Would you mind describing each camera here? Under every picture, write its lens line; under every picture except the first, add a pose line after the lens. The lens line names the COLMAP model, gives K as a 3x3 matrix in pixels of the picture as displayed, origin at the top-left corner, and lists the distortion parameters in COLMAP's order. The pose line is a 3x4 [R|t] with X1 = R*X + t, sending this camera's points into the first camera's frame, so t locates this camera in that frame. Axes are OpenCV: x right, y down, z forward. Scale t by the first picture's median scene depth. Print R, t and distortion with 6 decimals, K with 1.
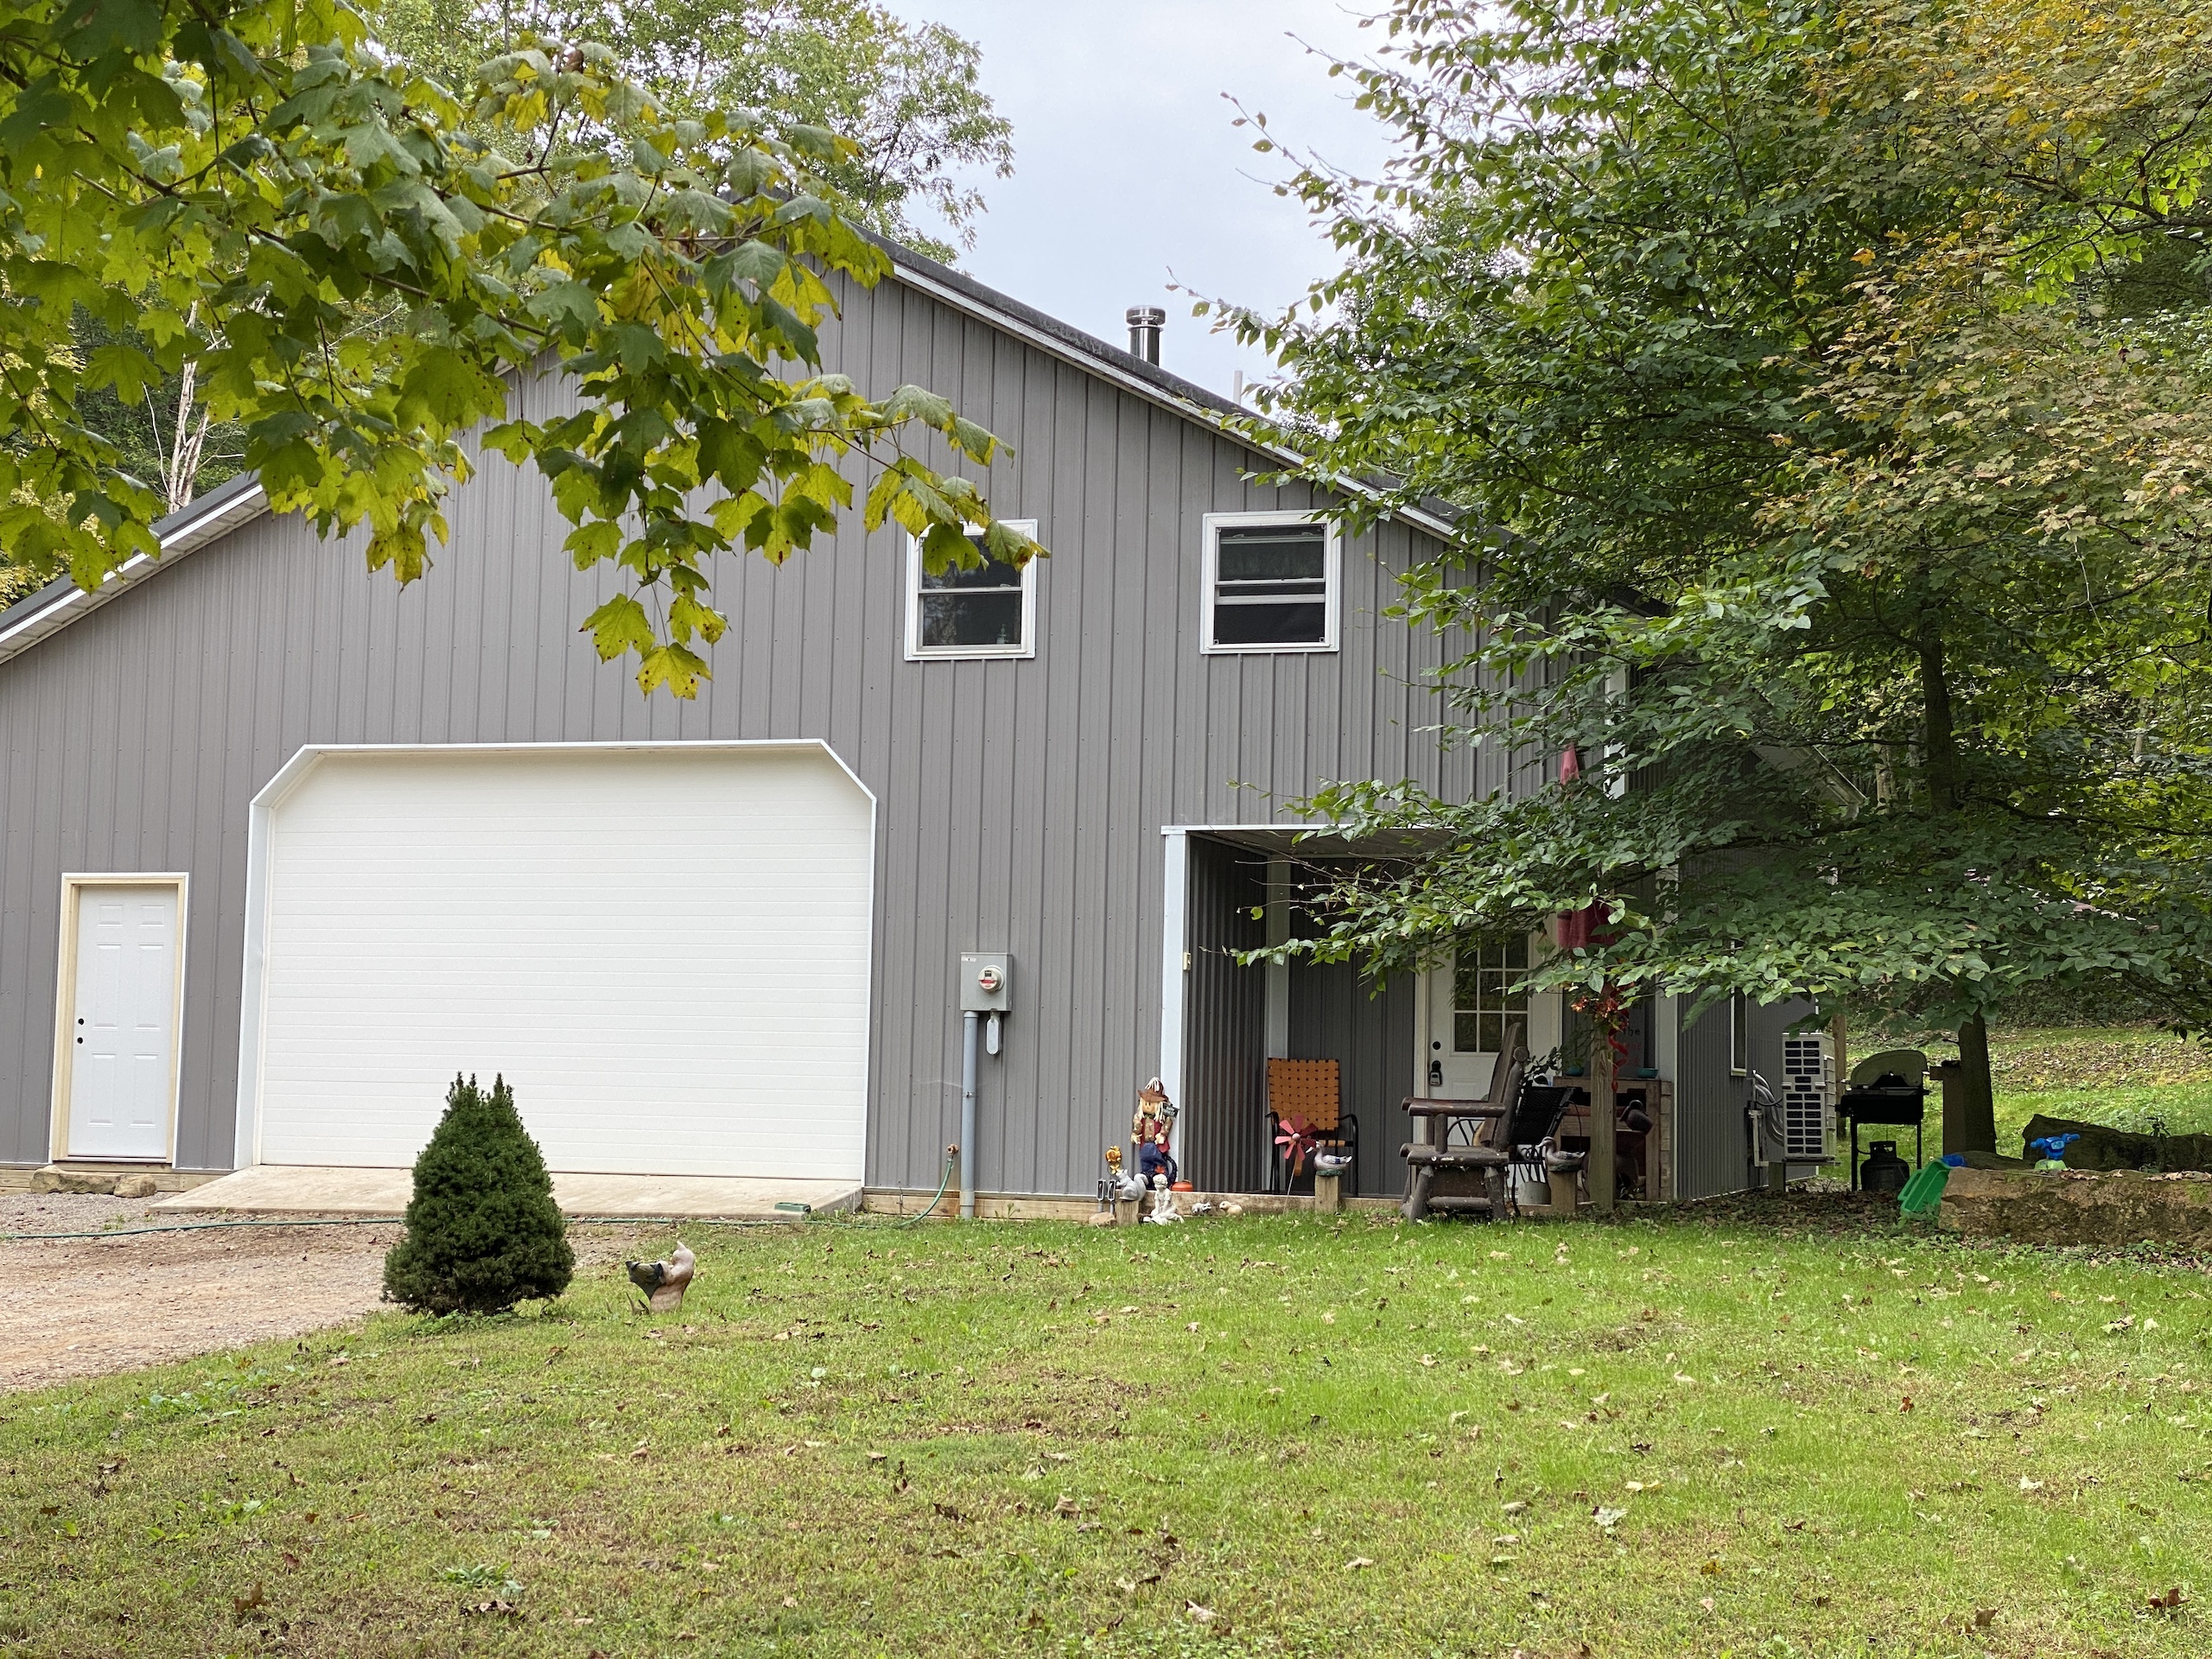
lens RADIAL K [[3325.3, 0, 1106.0], [0, 3325.3, 829.5], [0, 0, 1]] dist [0.000972, -0.013825]
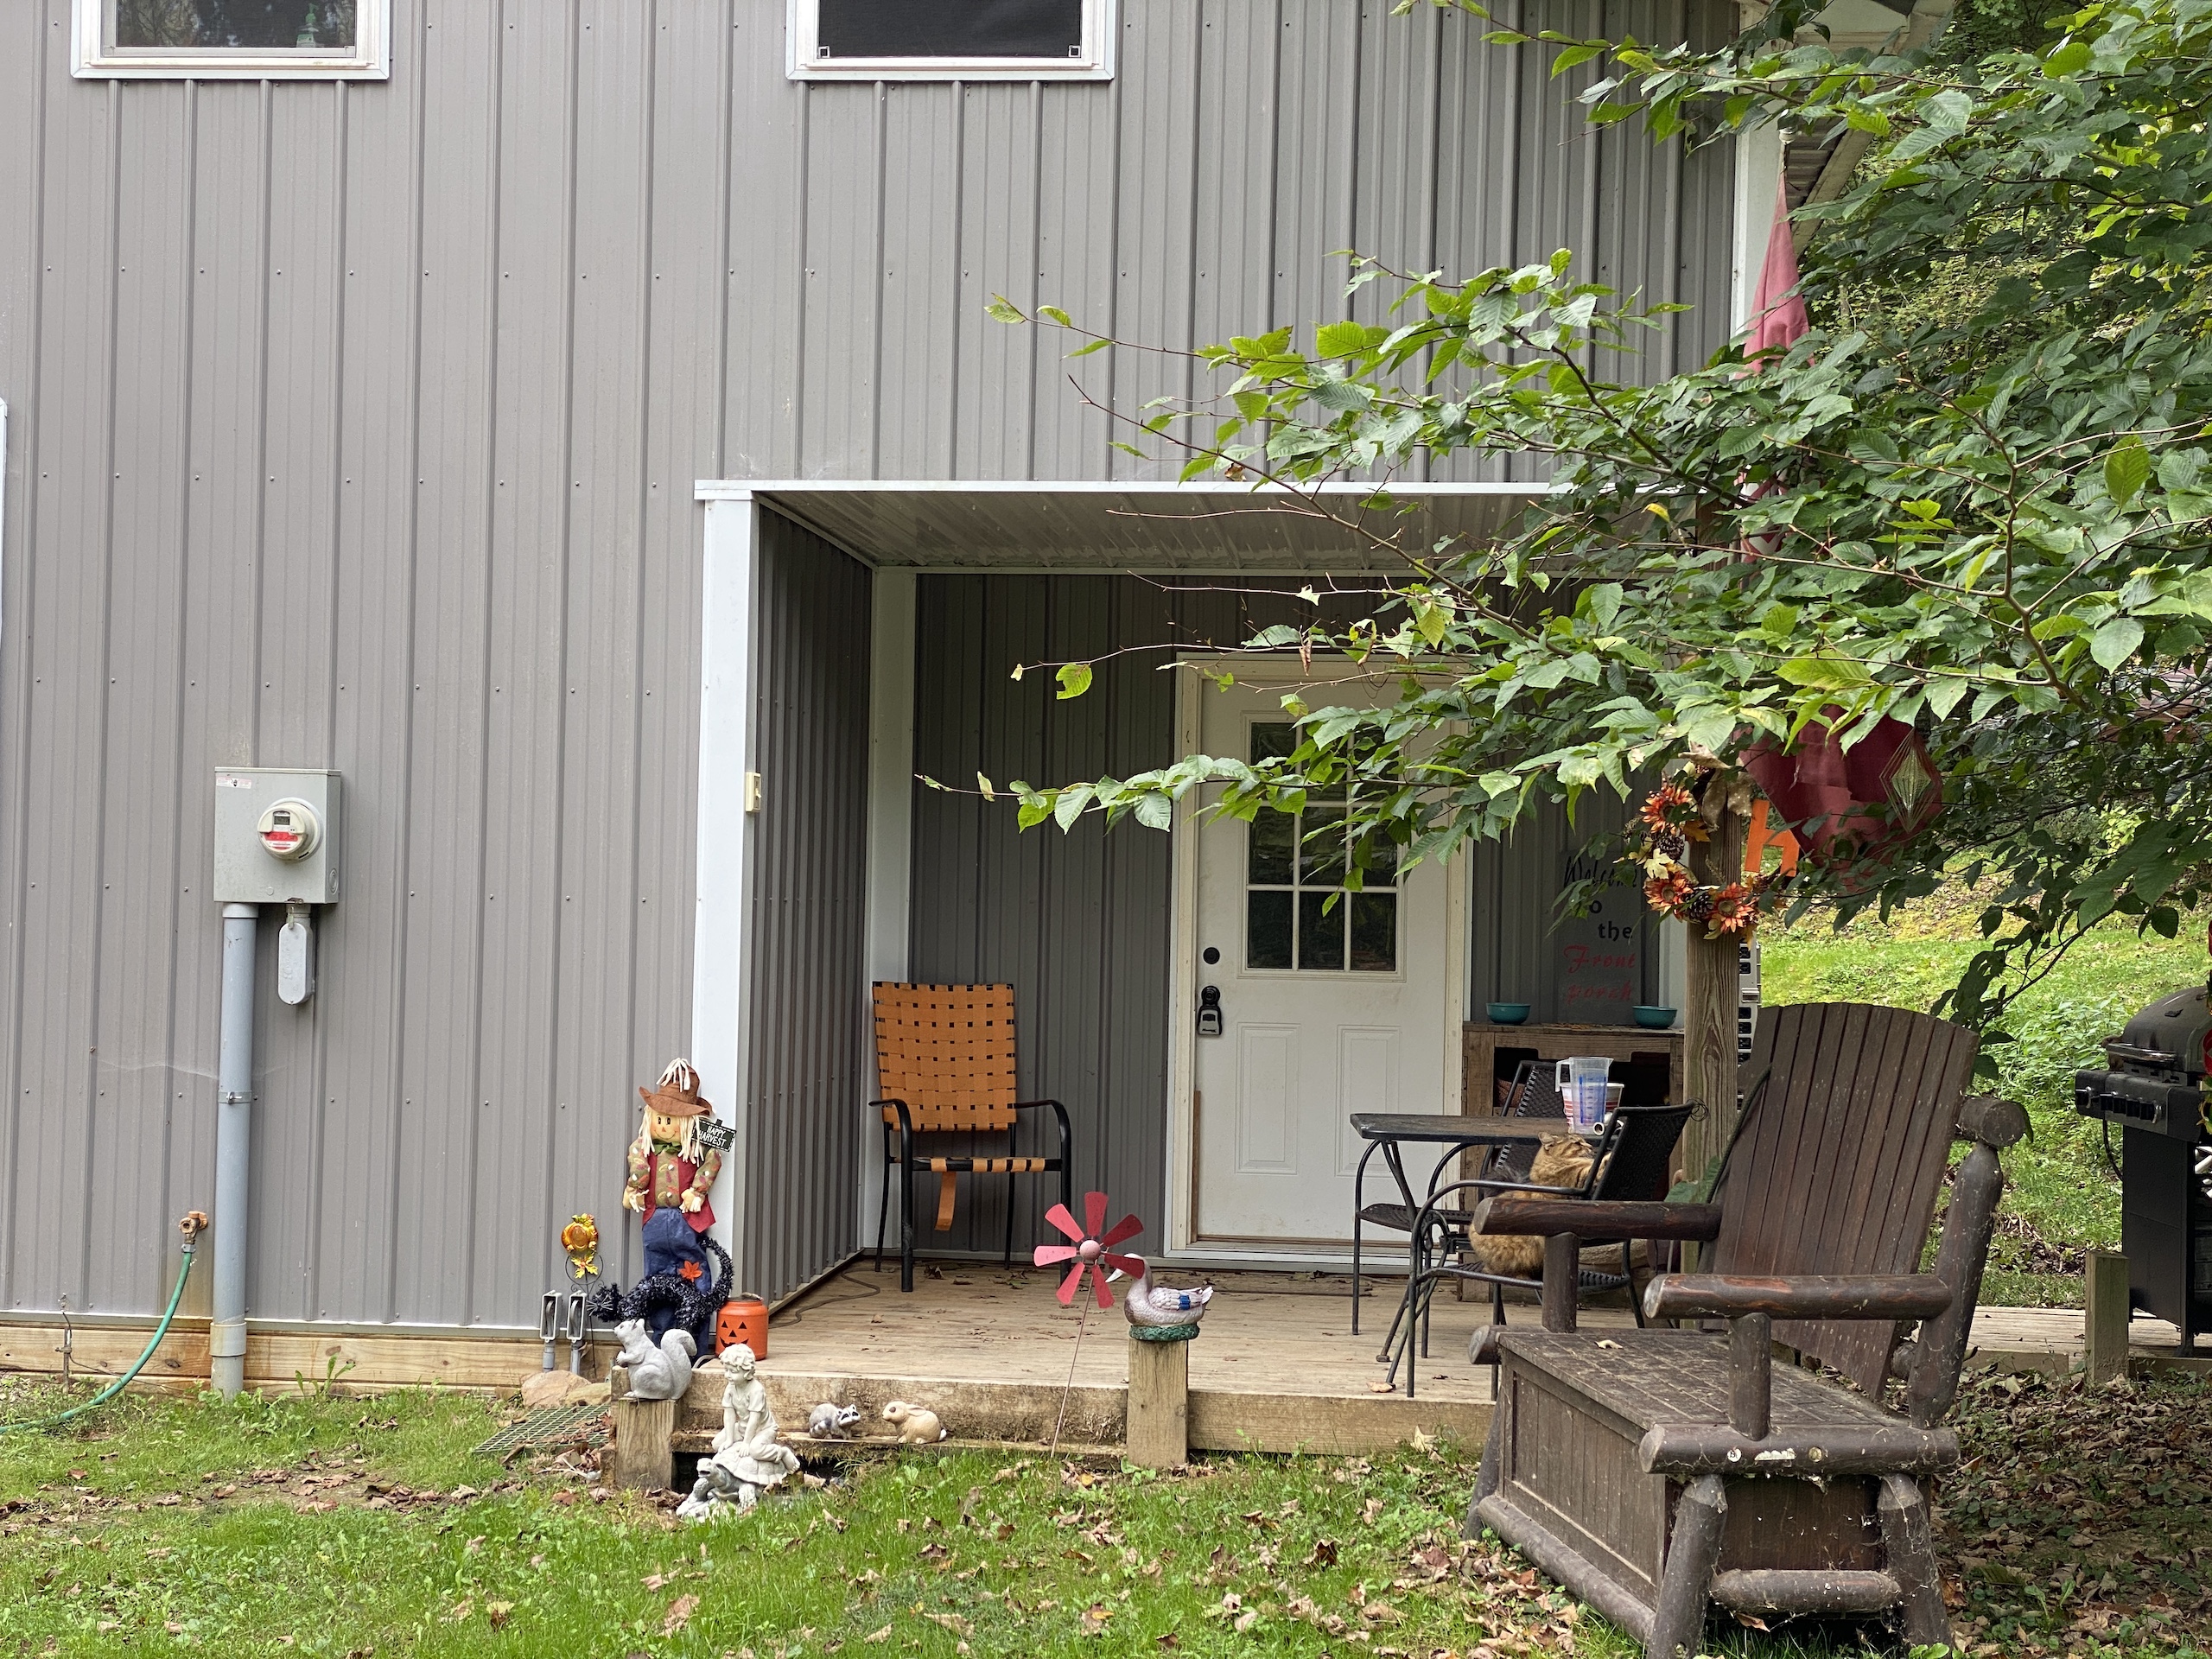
lens RADIAL K [[3256.5, 0, 1049.8], [0, 3256.5, 831.7], [0, 0, 1]] dist [0.158491, -0.010407]
pose [[0.980603, 0.002105, 0.195996, -0.021399], [-0.015075, 0.997790, 0.064706, 0.016380], [-0.195426, -0.066406, 0.978468, 0.568280]]
